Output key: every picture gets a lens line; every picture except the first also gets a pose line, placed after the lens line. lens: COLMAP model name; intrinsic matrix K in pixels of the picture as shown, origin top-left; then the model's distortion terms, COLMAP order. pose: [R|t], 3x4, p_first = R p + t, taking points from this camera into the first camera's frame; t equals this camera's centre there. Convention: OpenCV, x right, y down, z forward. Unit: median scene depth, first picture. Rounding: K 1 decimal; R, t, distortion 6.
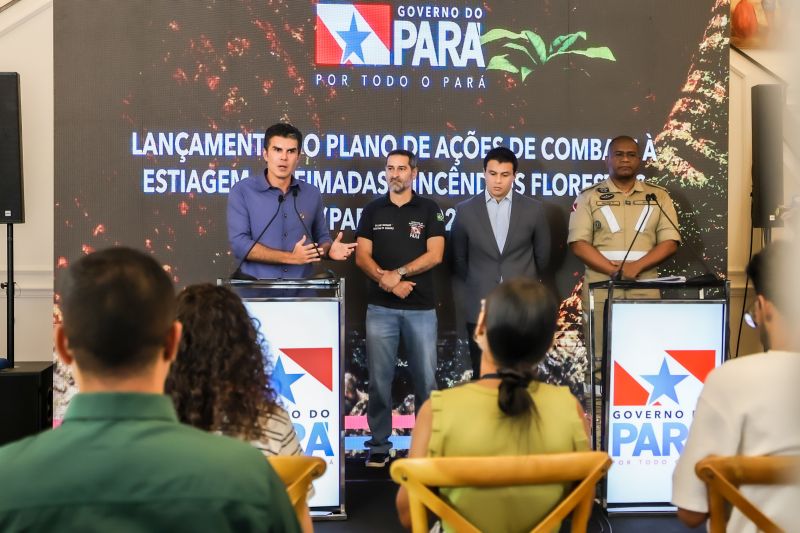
lens RADIAL K [[1149.2, 0, 384.7], [0, 1149.2, 293.0], [0, 0, 1]] dist [0.061481, 0.000000]
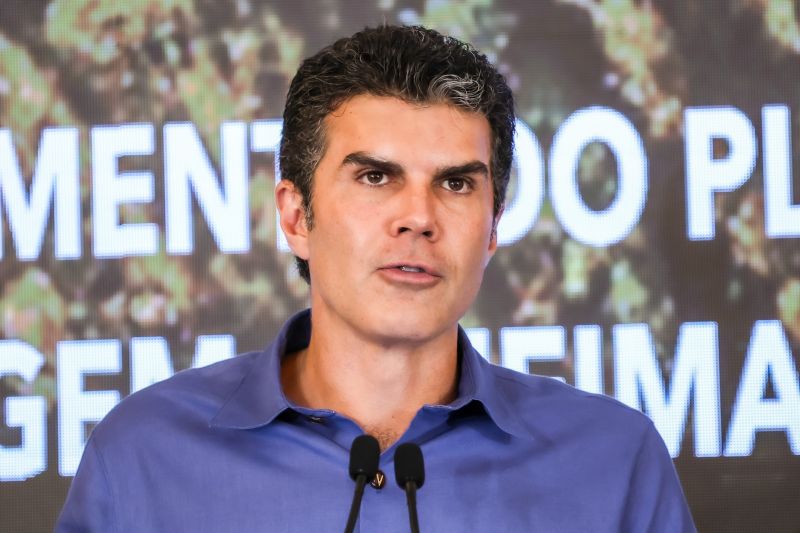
lens RADIAL K [[4597.9, 0, 407.7], [0, 4597.9, 387.2], [0, 0, 1]] dist [0.852727, 0.000000]
pose [[0.992797, -0.037828, -0.113681, -0.015246], [0.024454, 0.992852, -0.116817, -0.018962], [0.117287, 0.113196, 0.986626, 0.330724]]
